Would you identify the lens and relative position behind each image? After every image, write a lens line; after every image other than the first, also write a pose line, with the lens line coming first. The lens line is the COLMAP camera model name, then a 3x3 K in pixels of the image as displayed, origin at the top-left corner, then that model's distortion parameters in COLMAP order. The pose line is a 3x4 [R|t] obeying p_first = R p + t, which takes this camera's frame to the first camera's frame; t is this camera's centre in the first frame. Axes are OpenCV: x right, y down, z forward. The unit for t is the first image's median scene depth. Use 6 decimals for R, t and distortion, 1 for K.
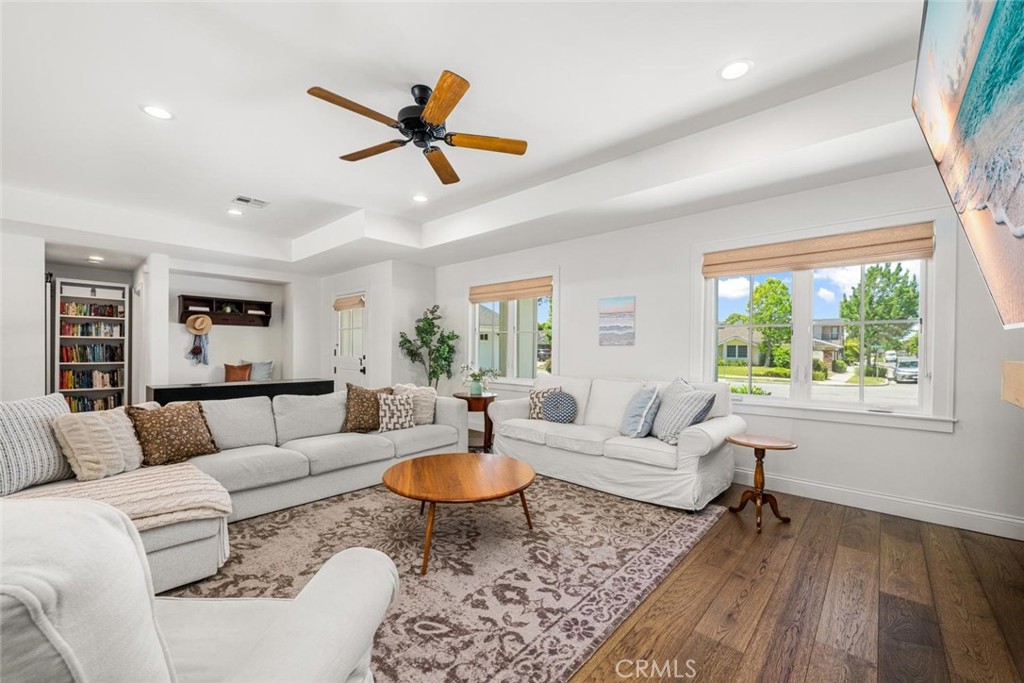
lens RADIAL K [[413.0, 0, 514.8], [0, 413.0, 356.4], [0, 0, 1]] dist [-0.000945, 0.000163]
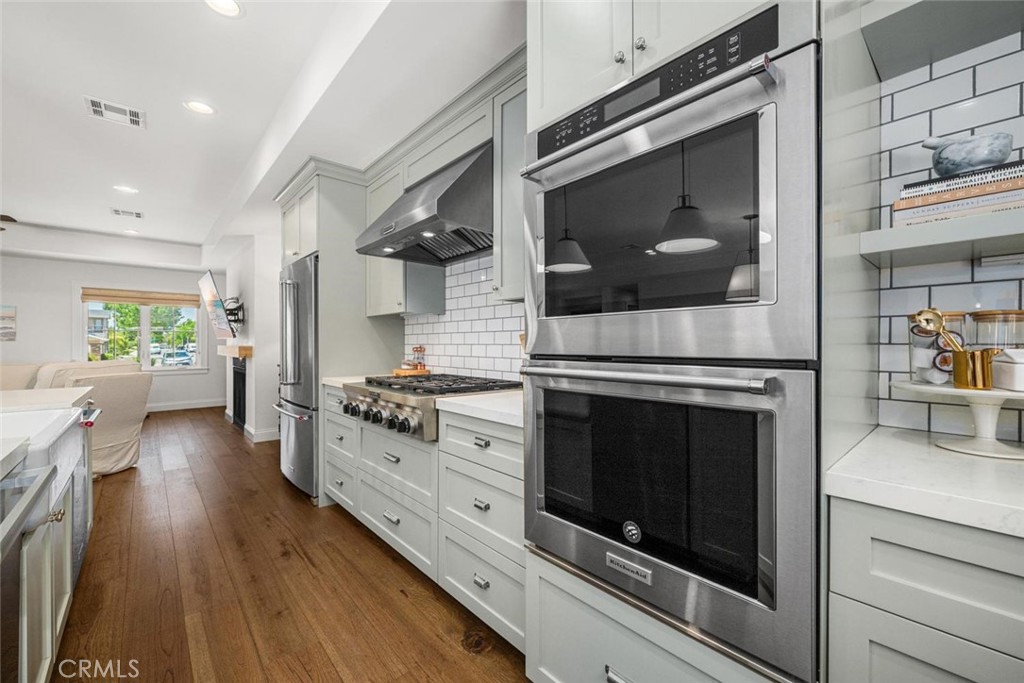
lens RADIAL K [[412.8, 0, 511.9], [0, 412.8, 345.3], [0, 0, 1]] dist [-0.000952, 0.000060]
pose [[0.115935, -0.013305, 0.993168, -0.605151], [0.022772, 0.999683, 0.010734, 0.008248], [-0.992996, 0.021372, 0.116202, -0.567031]]
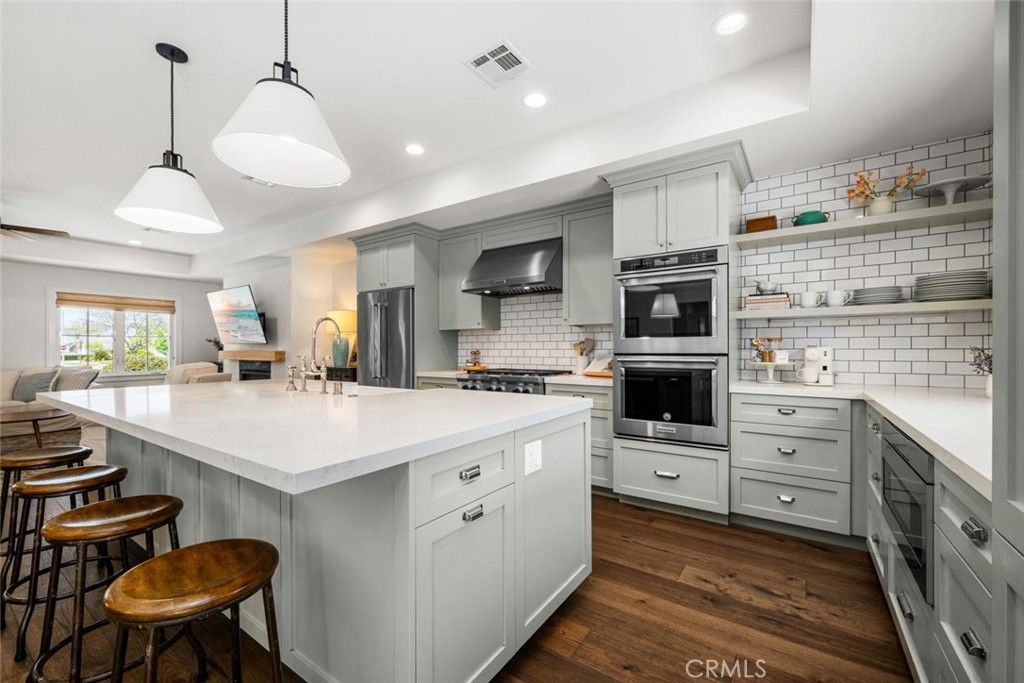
lens RADIAL K [[416.0, 0, 511.2], [0, 416.0, 347.5], [0, 0, 1]] dist [0.000292, -0.000454]
pose [[-0.119228, -0.006380, 0.992846, -0.857129], [0.020787, 0.999744, 0.008920, 0.001694], [-0.992649, 0.021702, -0.119065, -0.381343]]
